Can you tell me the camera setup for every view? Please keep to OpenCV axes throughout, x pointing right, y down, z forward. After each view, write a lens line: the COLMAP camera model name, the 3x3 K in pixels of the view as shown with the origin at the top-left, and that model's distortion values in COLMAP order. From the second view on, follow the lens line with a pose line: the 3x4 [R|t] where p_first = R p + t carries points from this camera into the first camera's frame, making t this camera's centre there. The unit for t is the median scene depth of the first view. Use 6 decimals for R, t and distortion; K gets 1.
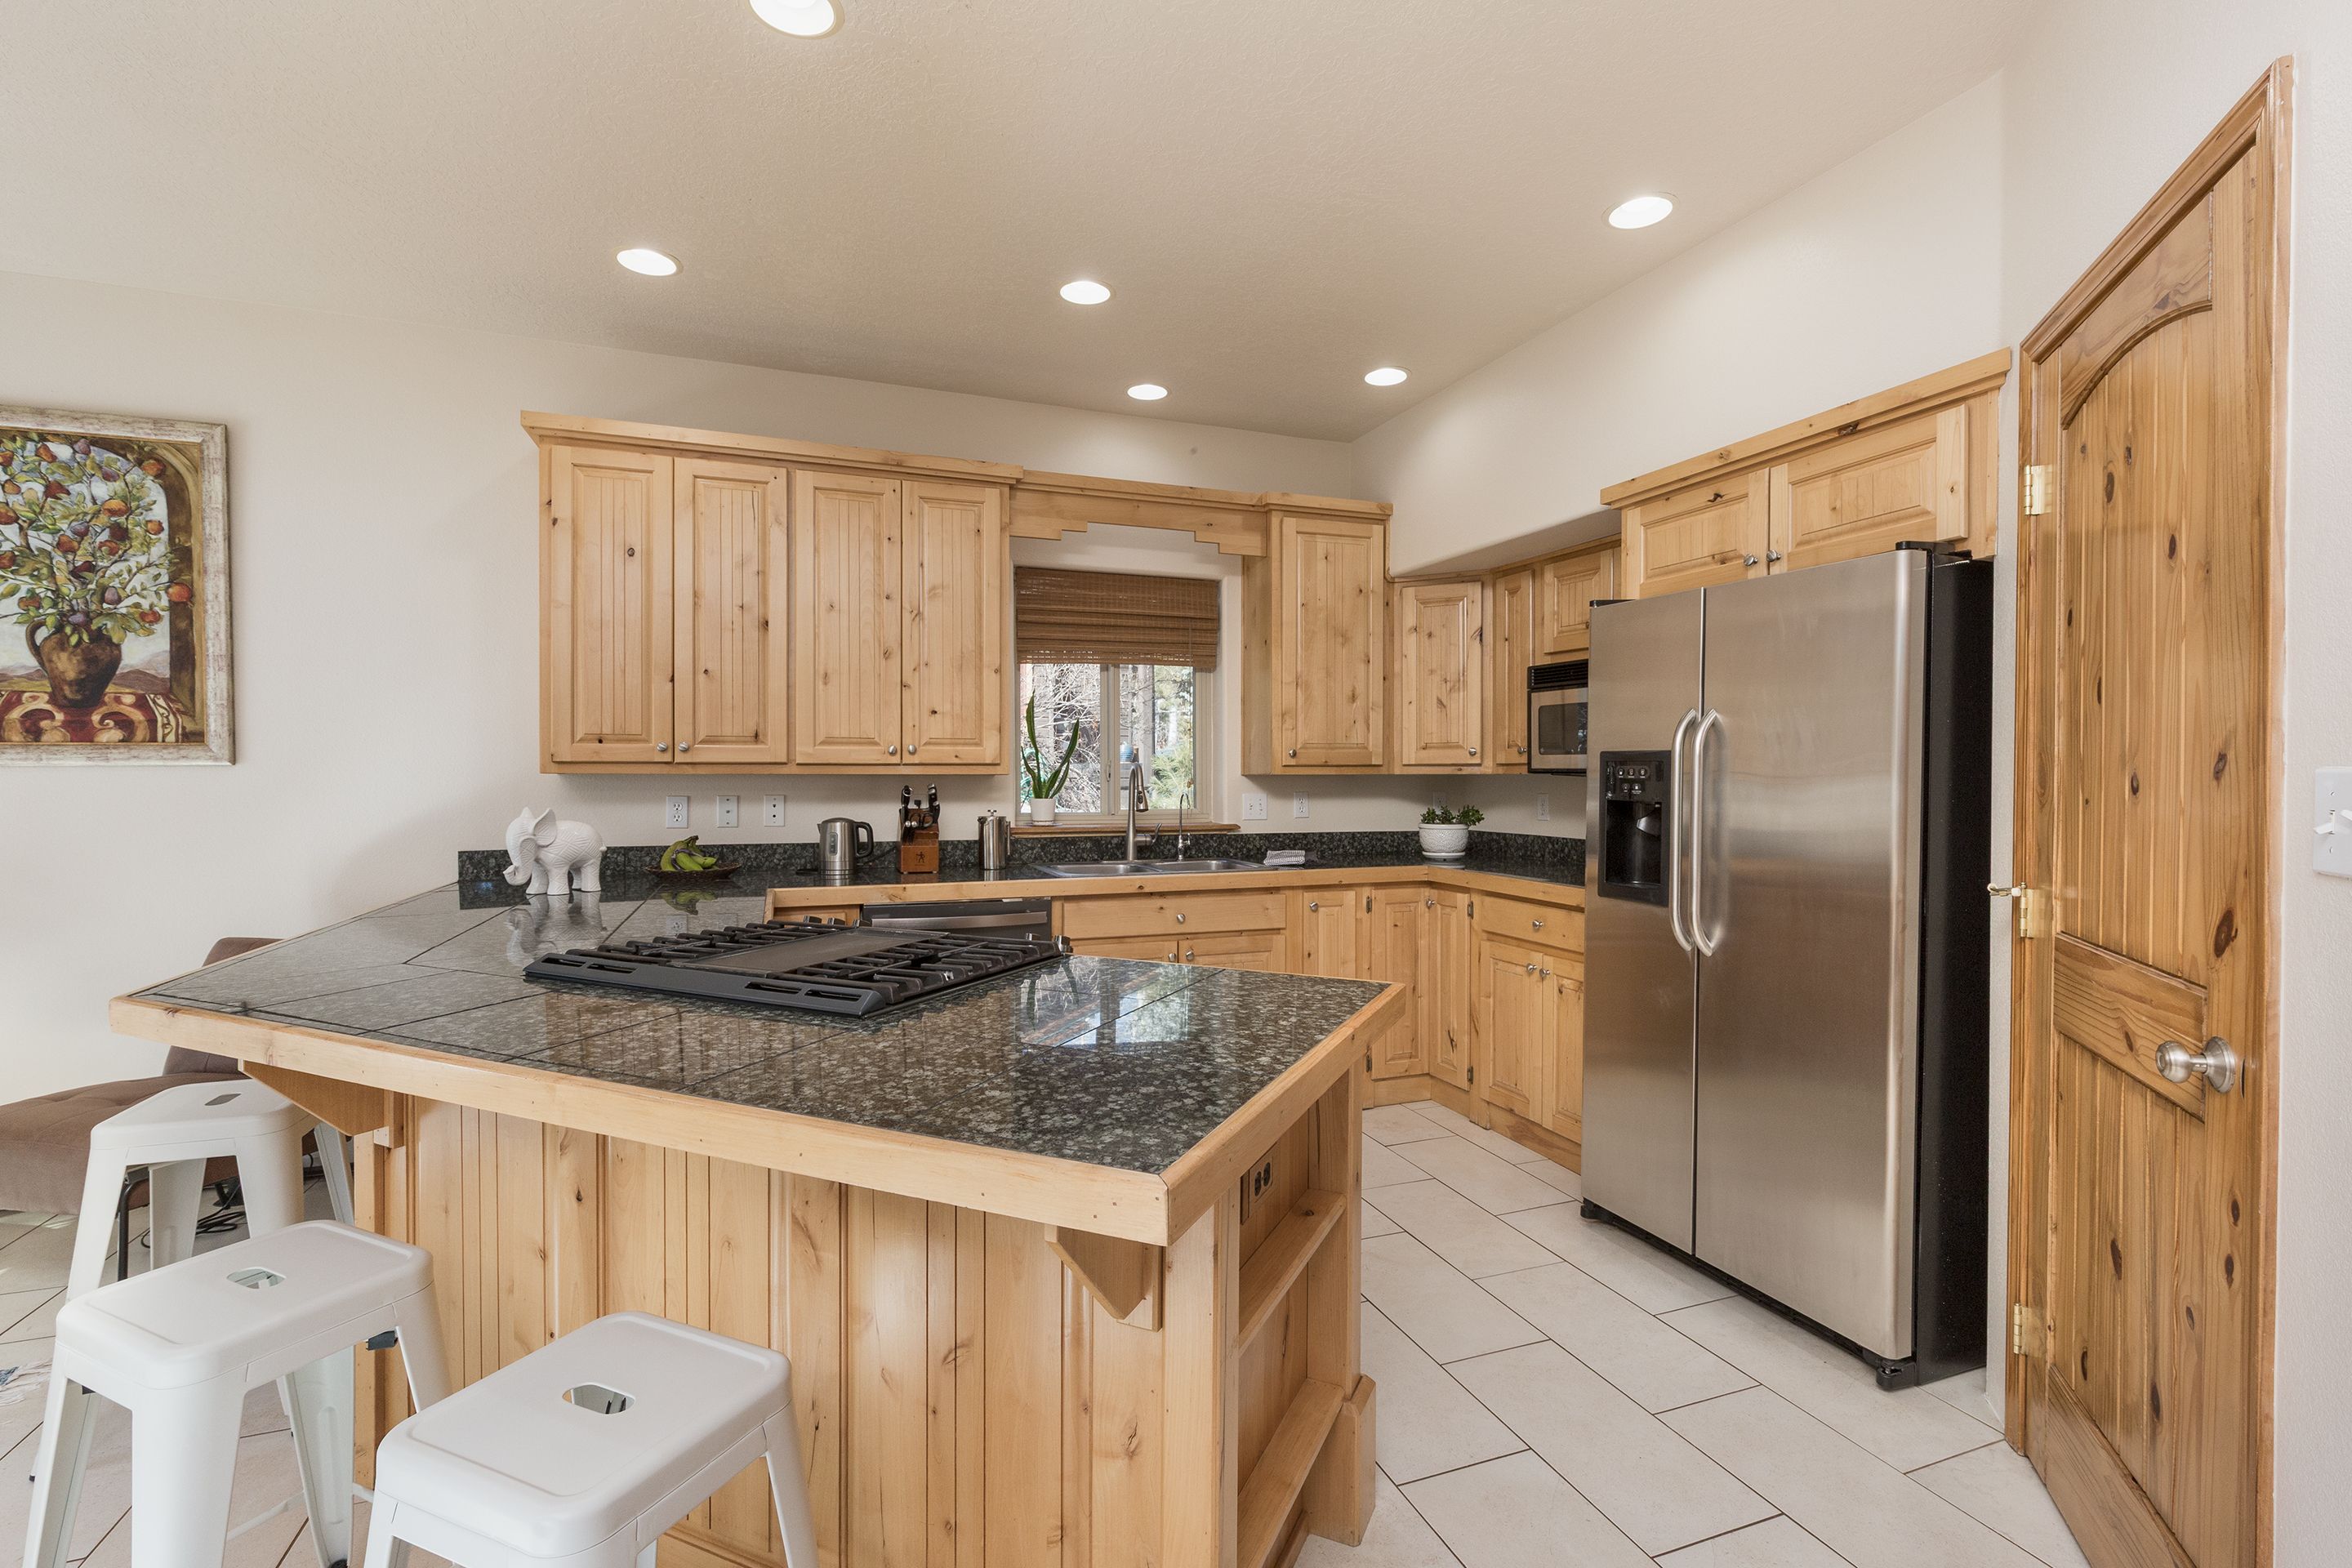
lens RADIAL K [[1061.2, 0, 1189.7], [0, 1061.2, 785.0], [0, 0, 1]] dist [0.000323, -0.000611]
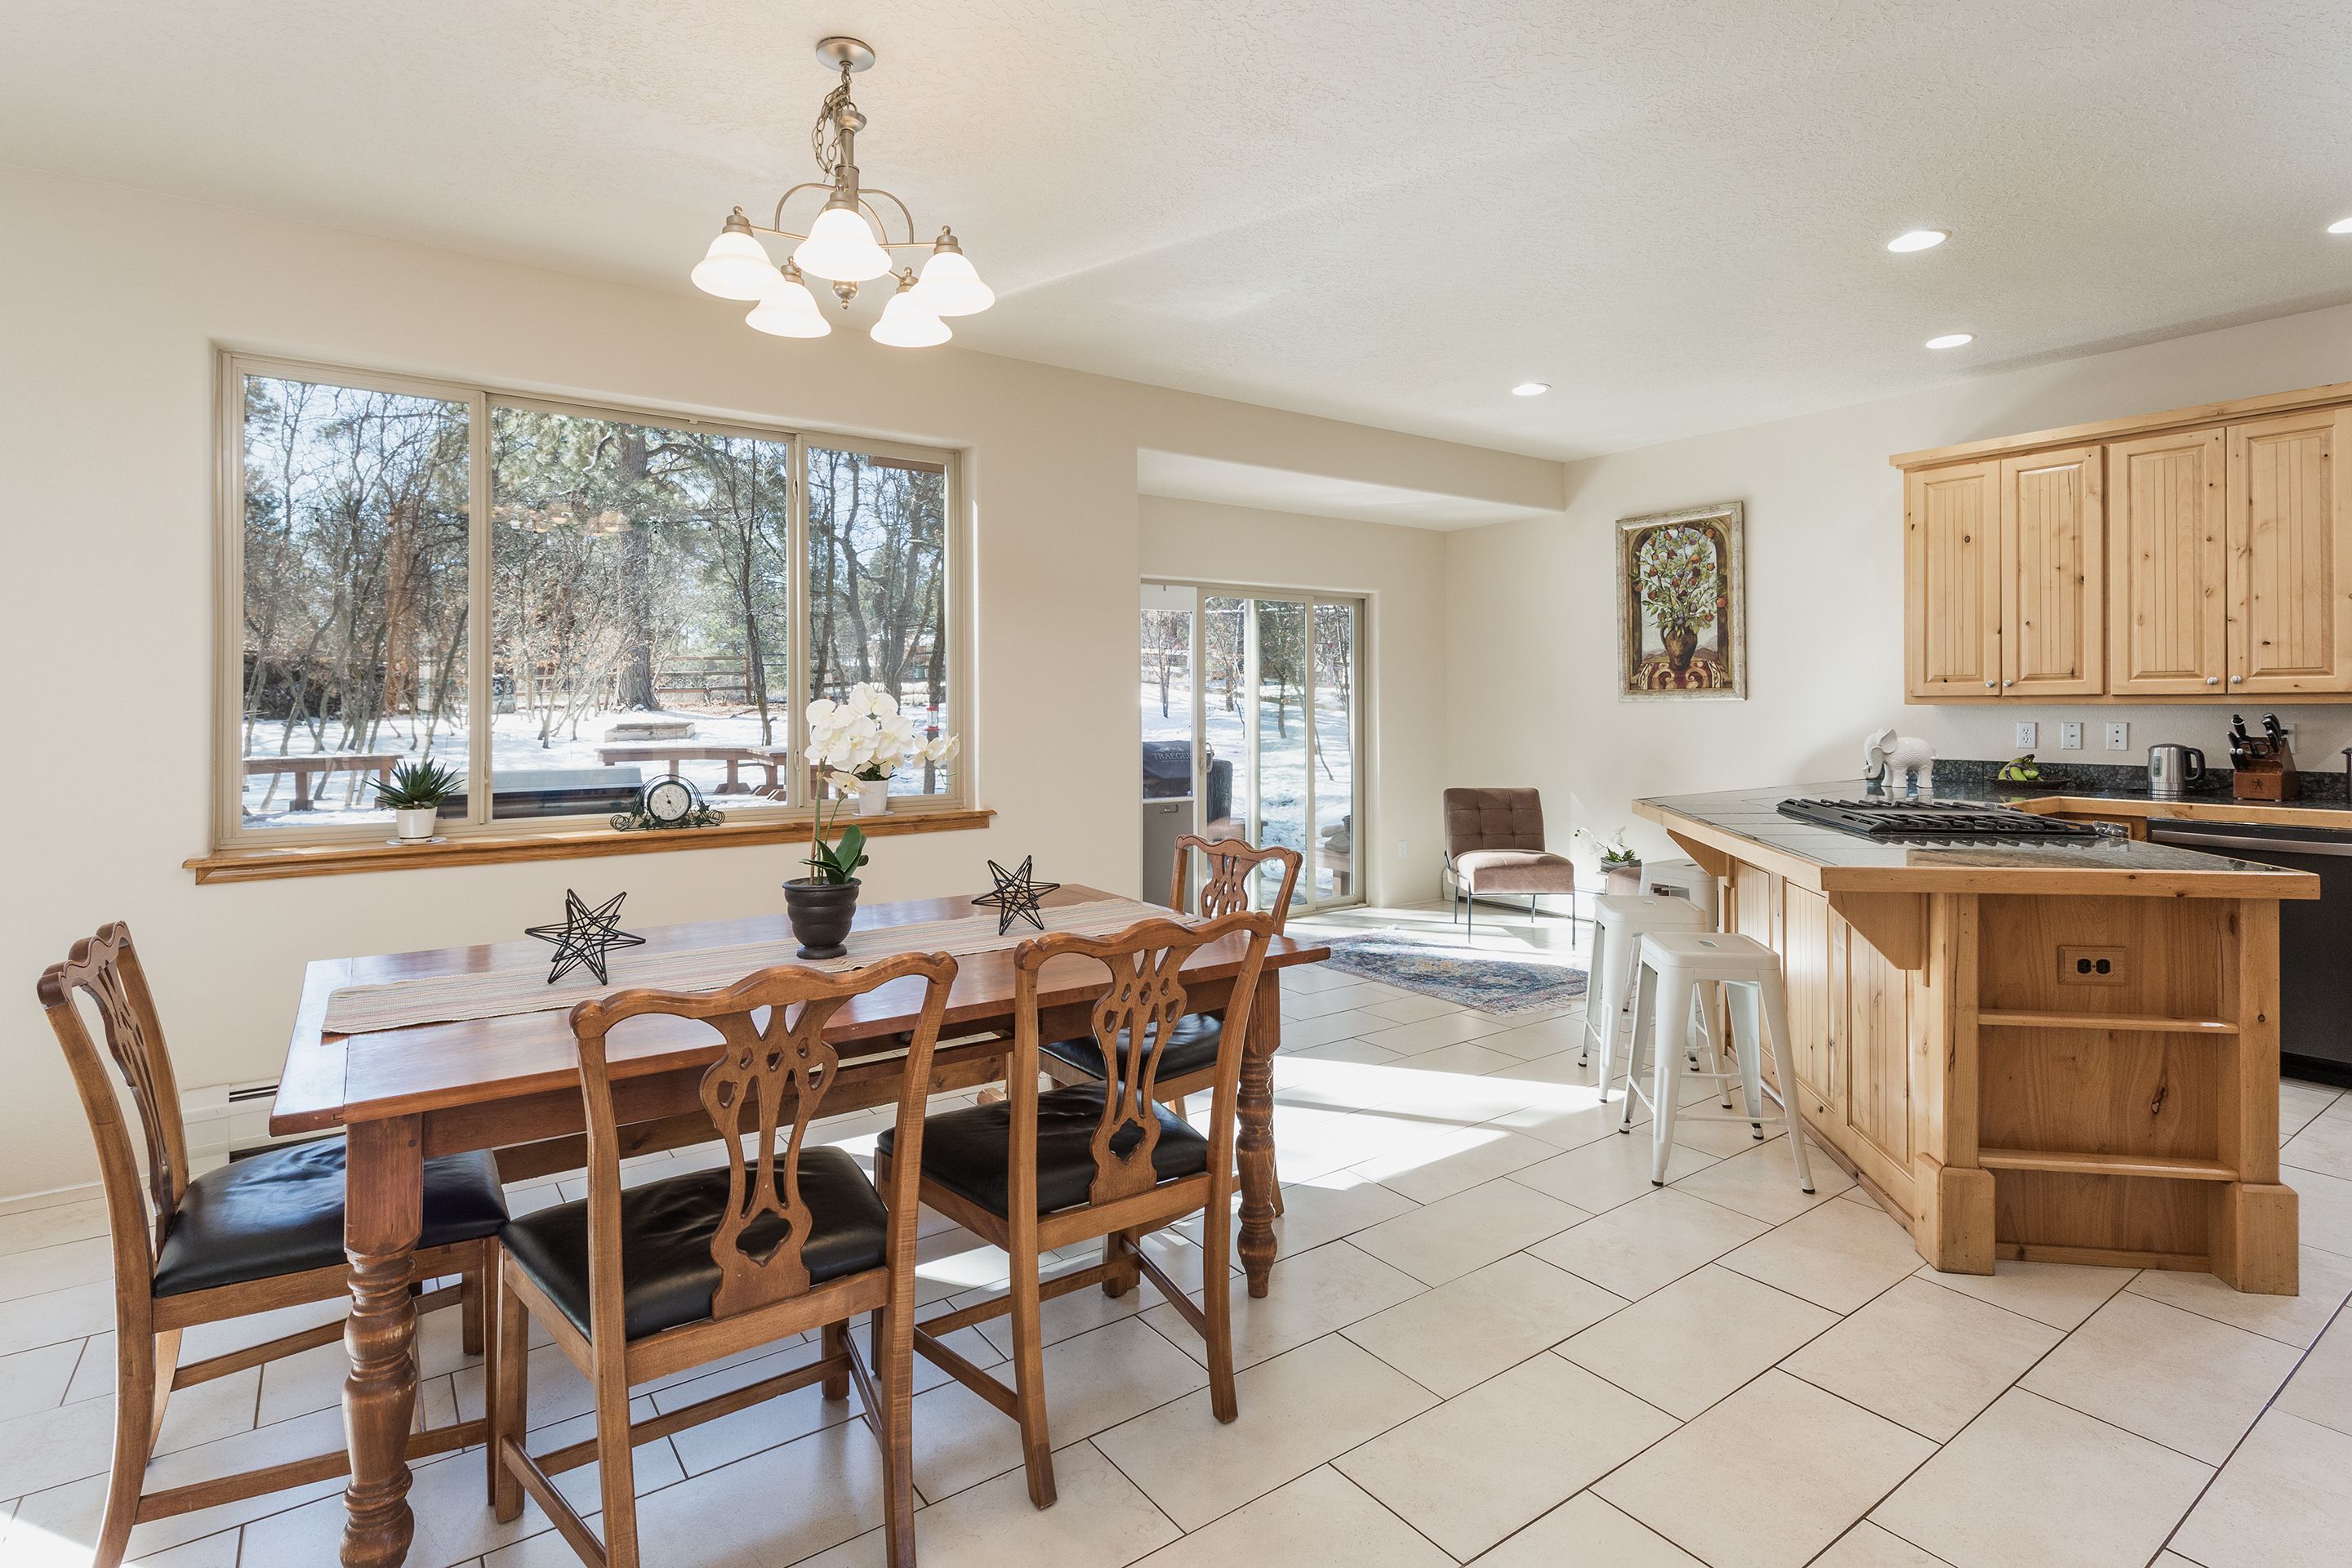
lens RADIAL K [[1153.2, 0, 1173.7], [0, 1153.2, 700.5], [0, 0, 1]] dist [-0.000130, 0.000004]
pose [[0.249321, -0.007706, -0.968390, 0.662586], [-0.006284, 0.999934, -0.009575, 0.004806], [0.968400, 0.008472, 0.249256, -0.346875]]
